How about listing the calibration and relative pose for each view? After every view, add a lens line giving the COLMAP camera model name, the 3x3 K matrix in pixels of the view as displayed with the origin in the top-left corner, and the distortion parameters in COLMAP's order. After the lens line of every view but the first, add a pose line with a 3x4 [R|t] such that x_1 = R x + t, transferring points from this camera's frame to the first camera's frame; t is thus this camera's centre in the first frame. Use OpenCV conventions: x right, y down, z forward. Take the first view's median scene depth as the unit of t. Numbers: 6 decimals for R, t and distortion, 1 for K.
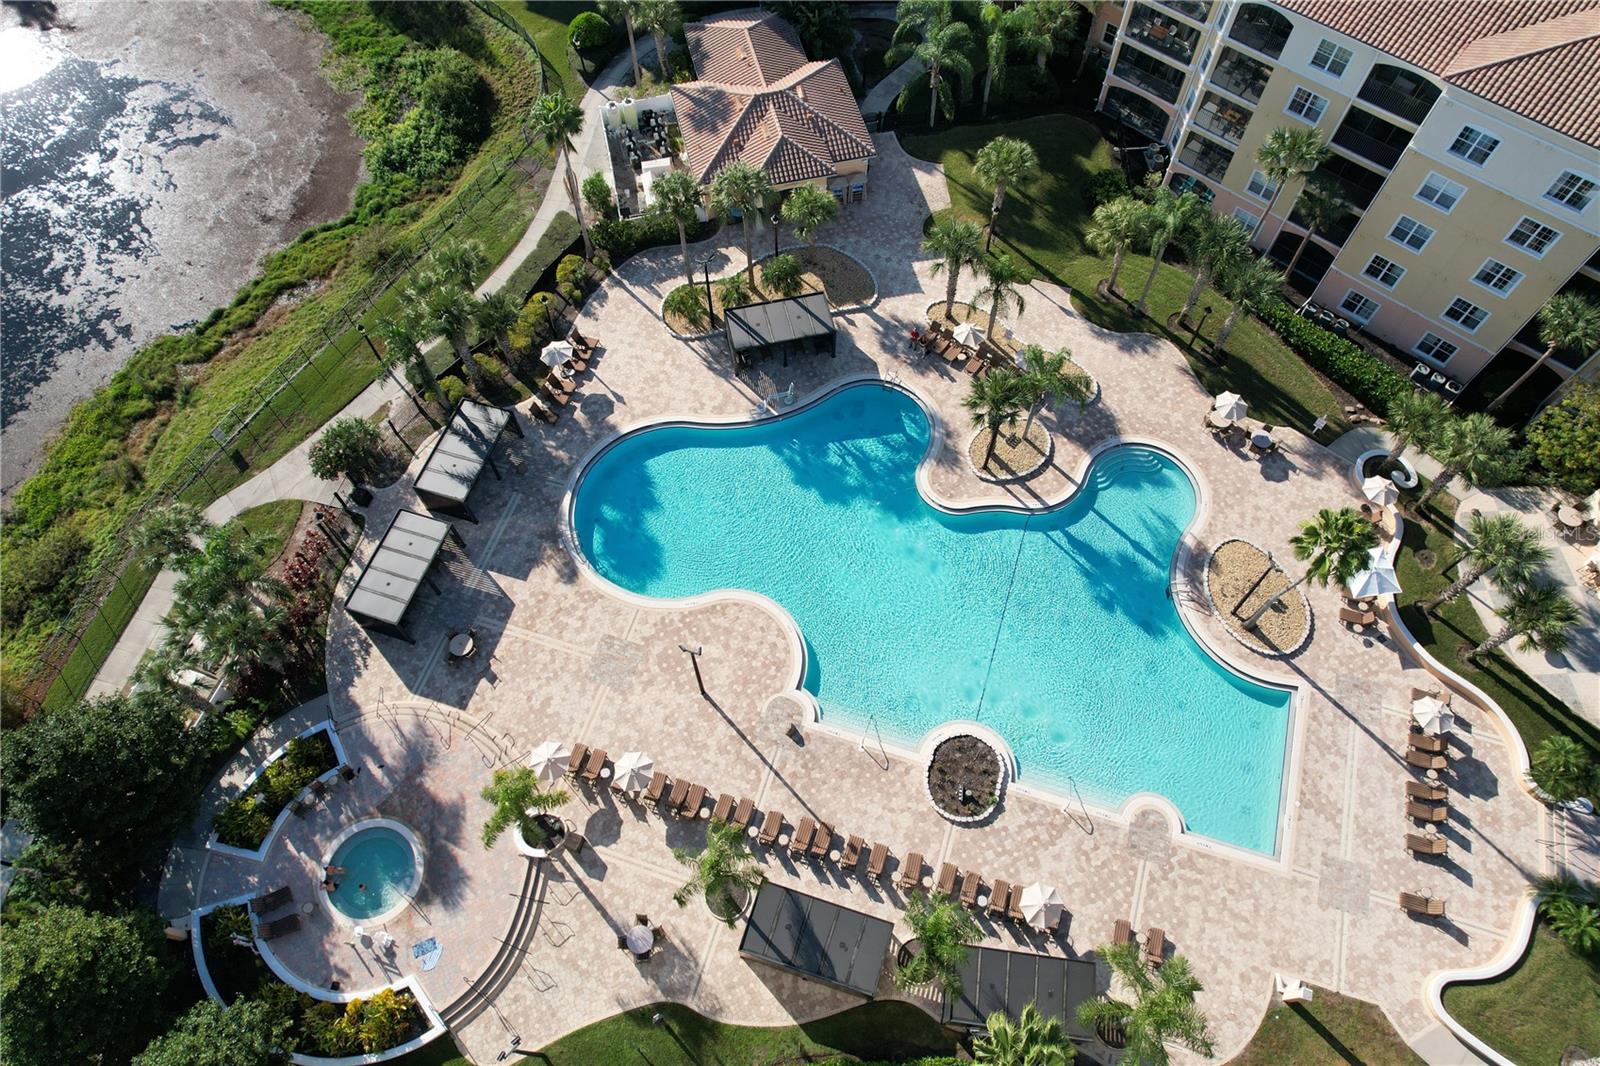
lens RADIAL K [[1018.5, 0, 793.9], [0, 1018.5, 541.1], [0, 0, 1]] dist [-0.072919, 0.054959]
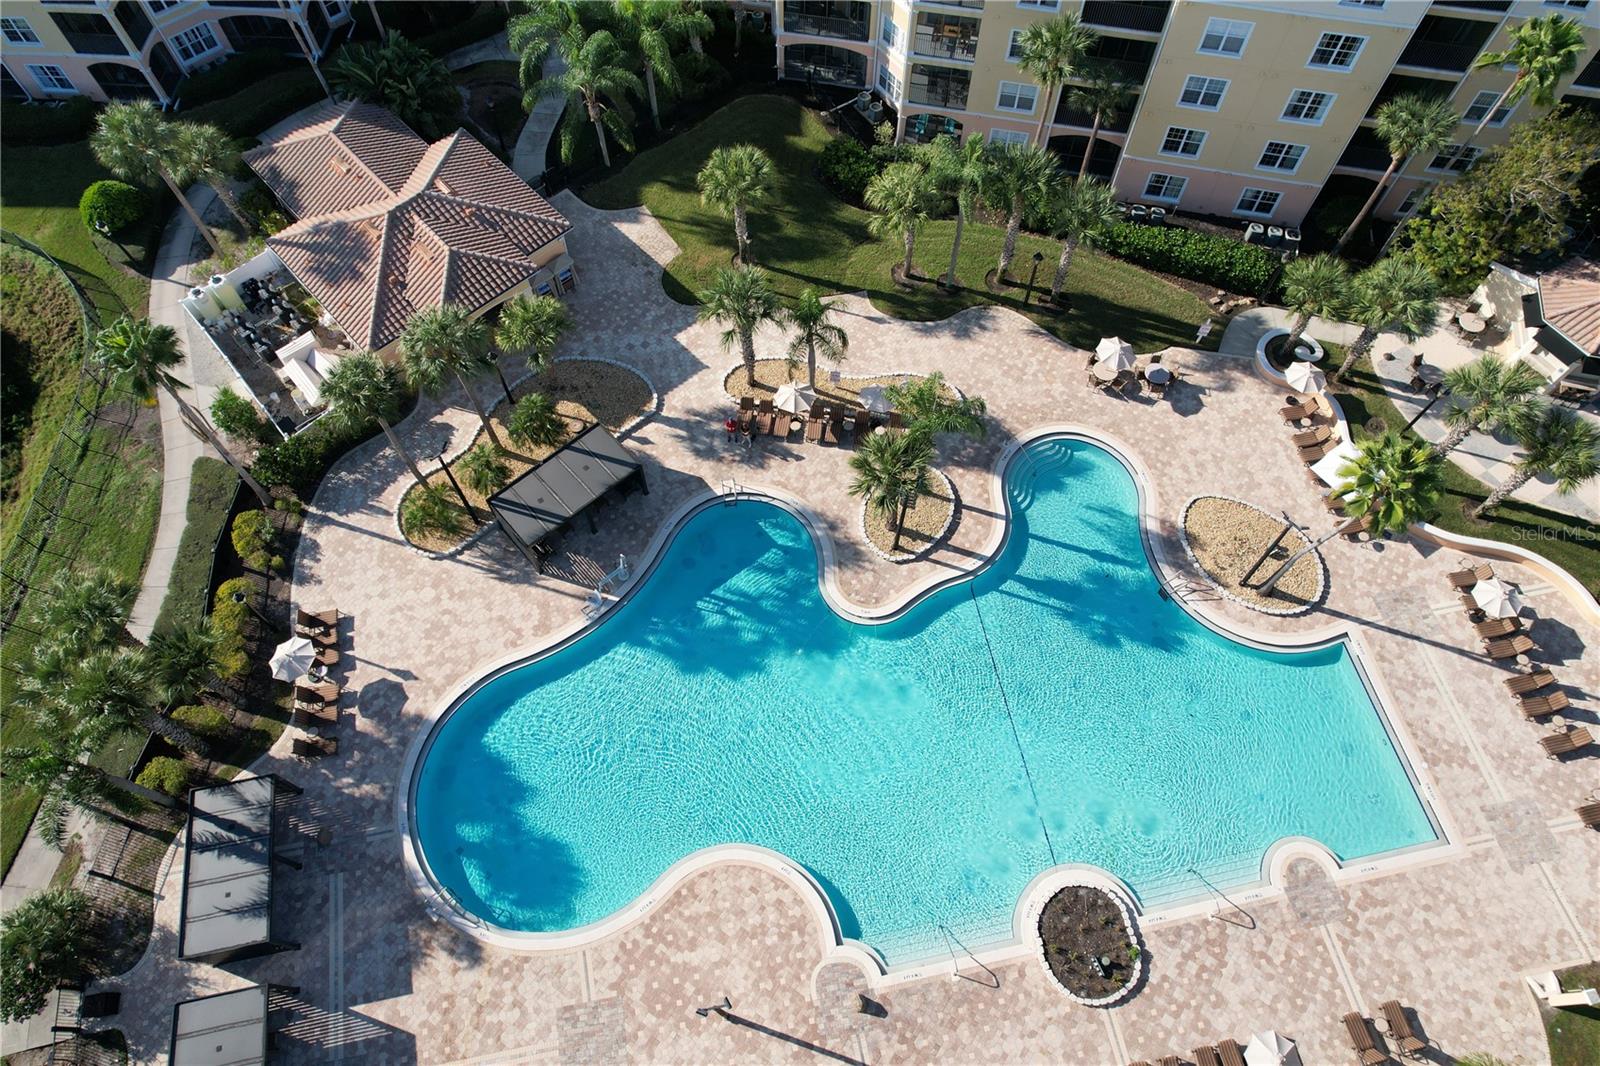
lens RADIAL K [[1018.5, 0, 793.9], [0, 1018.5, 541.1], [0, 0, 1]] dist [-0.072919, 0.054959]
pose [[0.871073, -0.430568, 0.236312, -0.064344], [0.430425, 0.900951, 0.054968, -0.154185], [-0.236573, 0.053833, 0.970121, 0.255206]]
